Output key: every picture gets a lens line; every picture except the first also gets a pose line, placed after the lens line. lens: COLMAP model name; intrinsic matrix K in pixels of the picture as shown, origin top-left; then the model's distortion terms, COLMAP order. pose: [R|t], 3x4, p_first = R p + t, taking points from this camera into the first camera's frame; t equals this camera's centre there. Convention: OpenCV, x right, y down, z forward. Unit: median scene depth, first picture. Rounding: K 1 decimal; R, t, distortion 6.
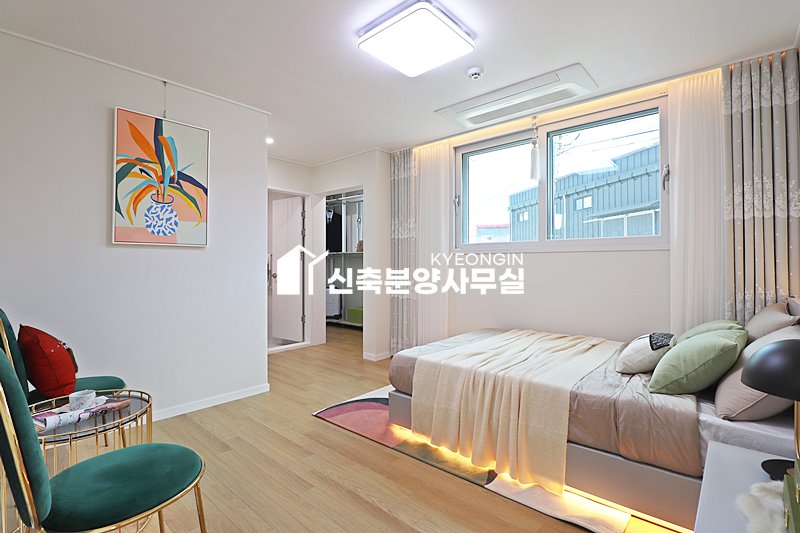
lens RADIAL K [[374.2, 0, 400.0], [0, 374.2, 263.2], [0, 0, 1]] dist [-0.024887, -0.001706]
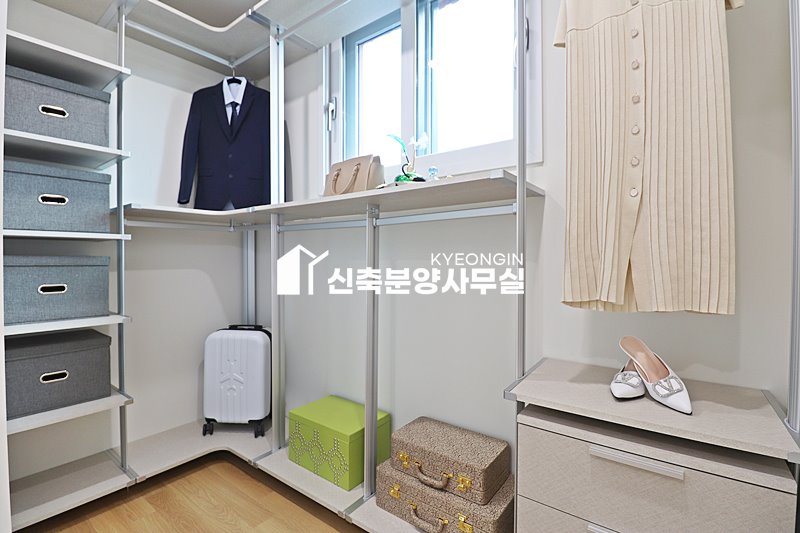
lens RADIAL K [[374.2, 0, 403.0], [0, 374.2, 266.0], [0, 0, 1]] dist [-0.024887, -0.001706]
pose [[0.994179, -0.001015, 0.107741, -0.083552], [0.000297, 0.999978, 0.006675, 0.013646], [-0.107745, -0.006604, 0.994157, 0.689215]]
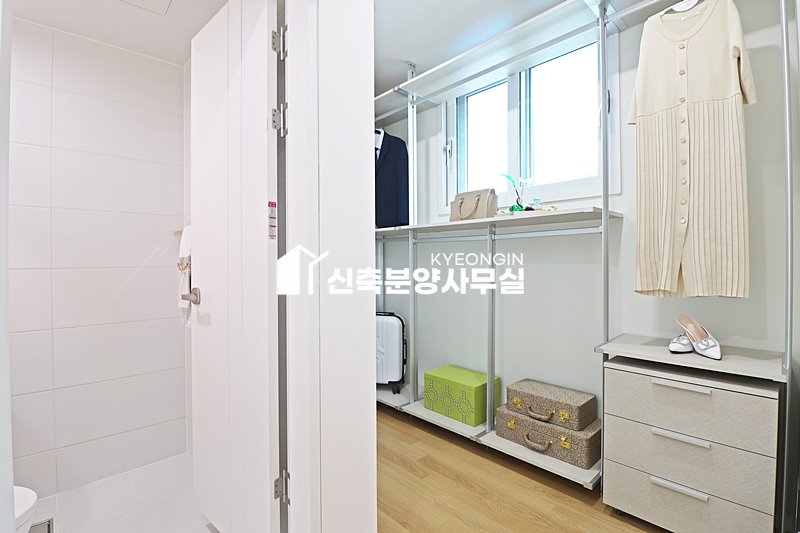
lens RADIAL K [[374.2, 0, 397.3], [0, 374.2, 264.8], [0, 0, 1]] dist [-0.024887, -0.001706]
pose [[0.996031, -0.003496, -0.088942, -0.129131], [0.003315, 0.999992, -0.002176, 0.012861], [0.088949, 0.001873, 0.996034, 0.590937]]
